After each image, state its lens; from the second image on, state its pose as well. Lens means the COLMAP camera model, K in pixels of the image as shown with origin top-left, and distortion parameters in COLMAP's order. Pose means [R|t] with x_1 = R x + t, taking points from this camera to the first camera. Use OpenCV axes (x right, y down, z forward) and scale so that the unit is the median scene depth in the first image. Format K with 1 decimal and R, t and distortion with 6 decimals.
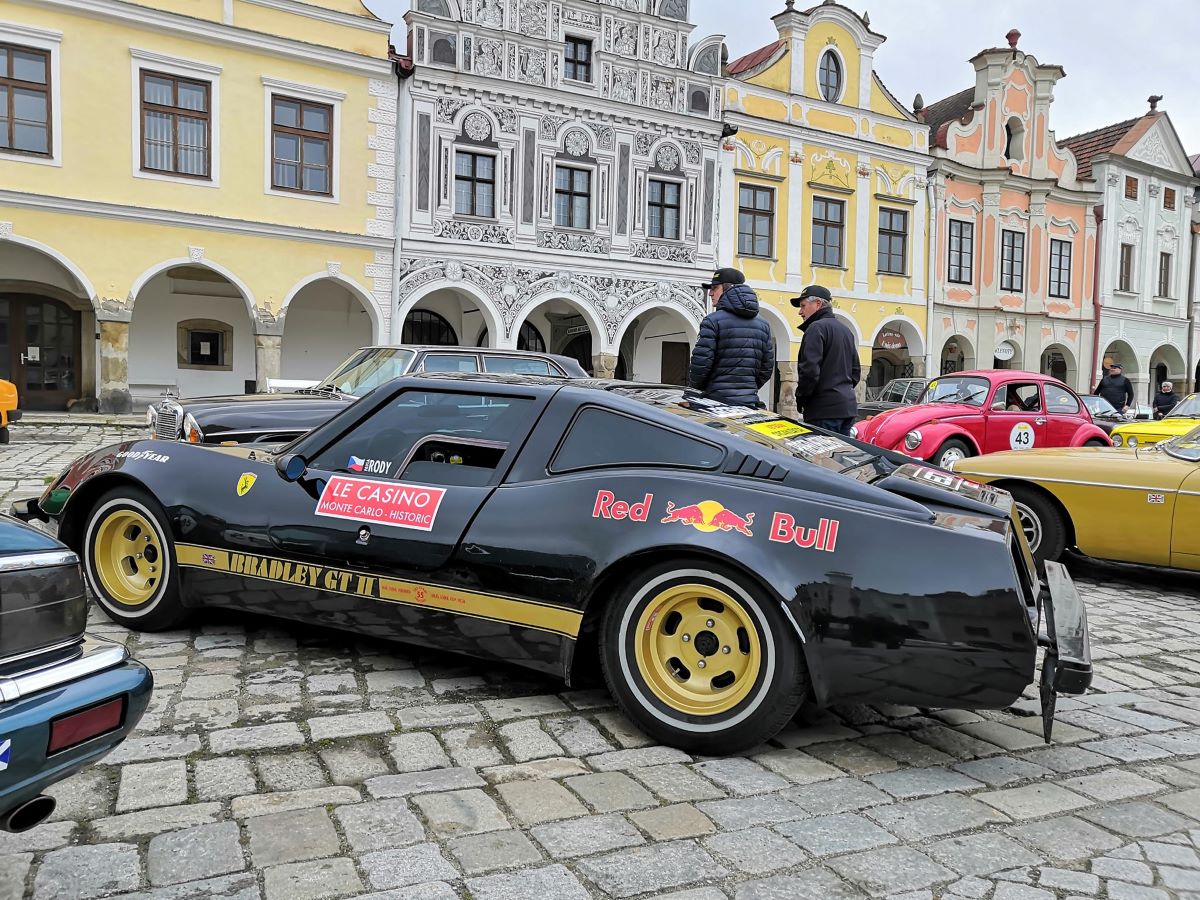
lens RADIAL K [[938.2, 0, 610.0], [0, 938.2, 451.7], [0, 0, 1]] dist [-0.000678, 0.053741]
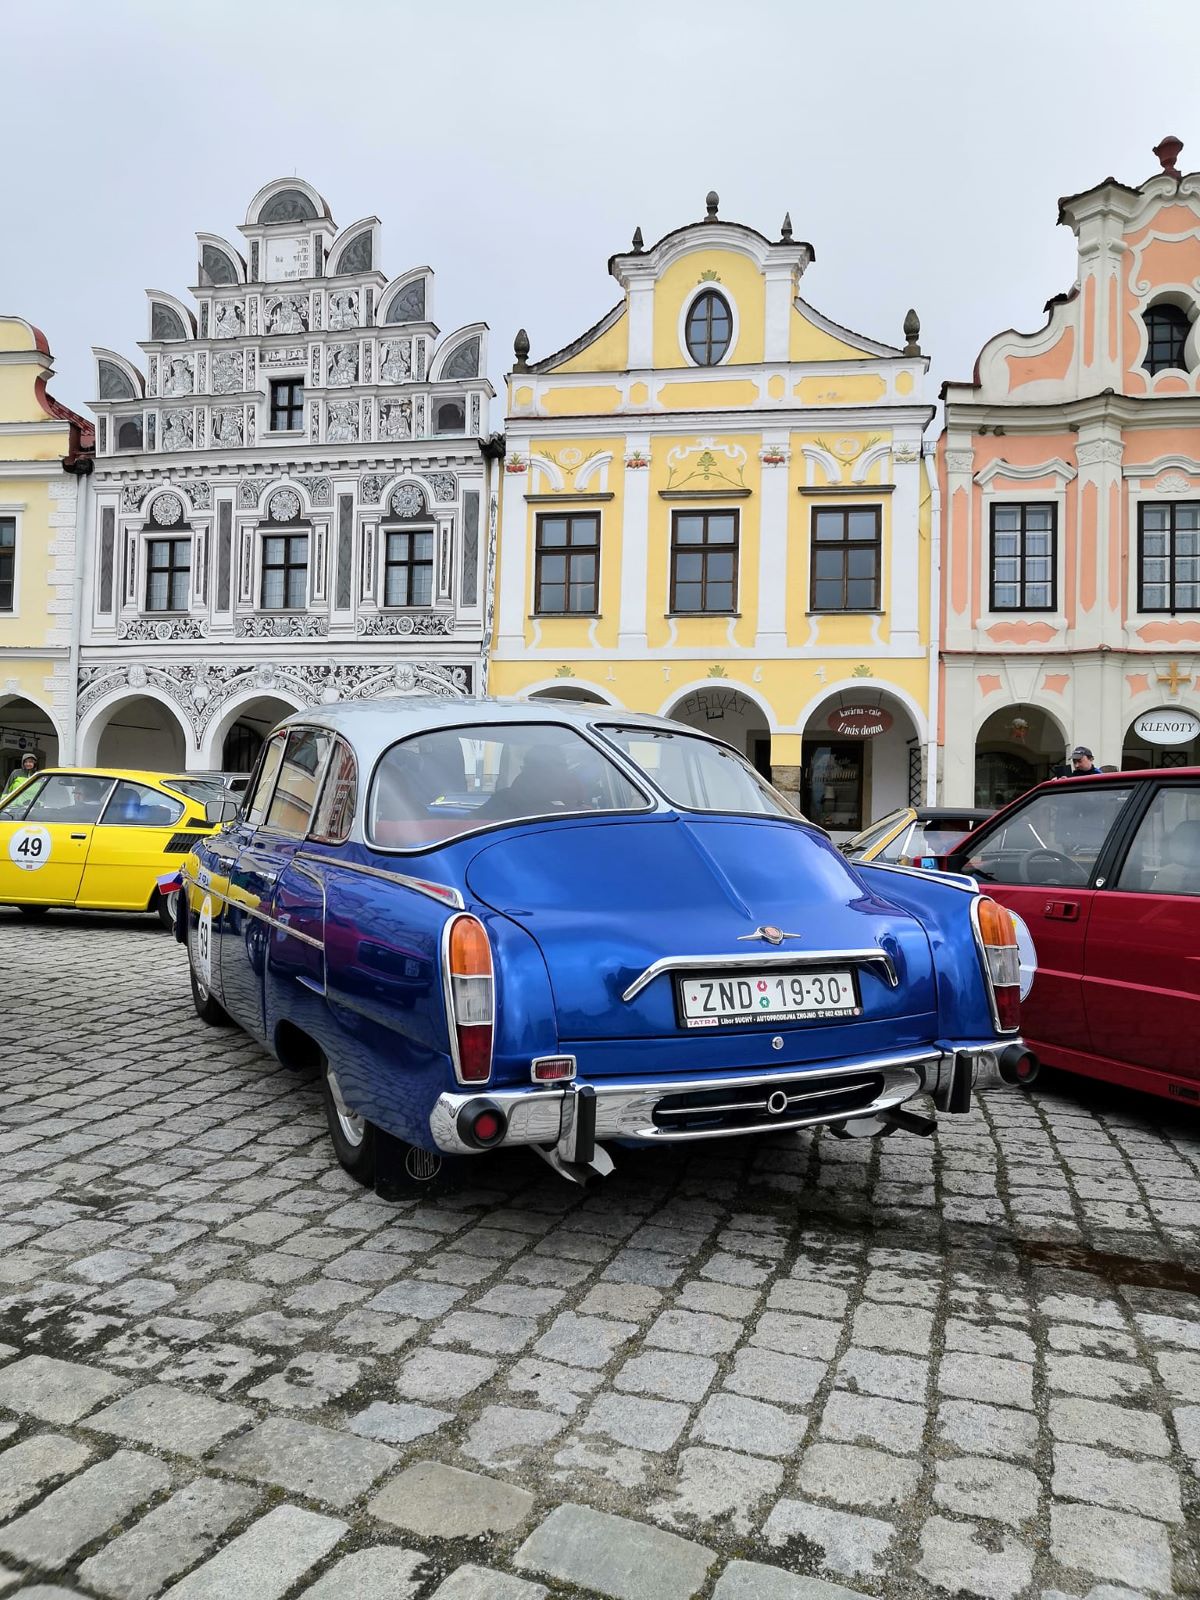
lens RADIAL K [[1251.0, 0, 615.3], [0, 1251.0, 805.9], [0, 0, 1]] dist [-0.000678, 0.053741]
pose [[0.770125, -0.028721, -0.637246, 0.843311], [-0.038149, 0.995124, -0.090954, 0.014683], [0.636751, 0.094357, 0.765274, 0.374696]]
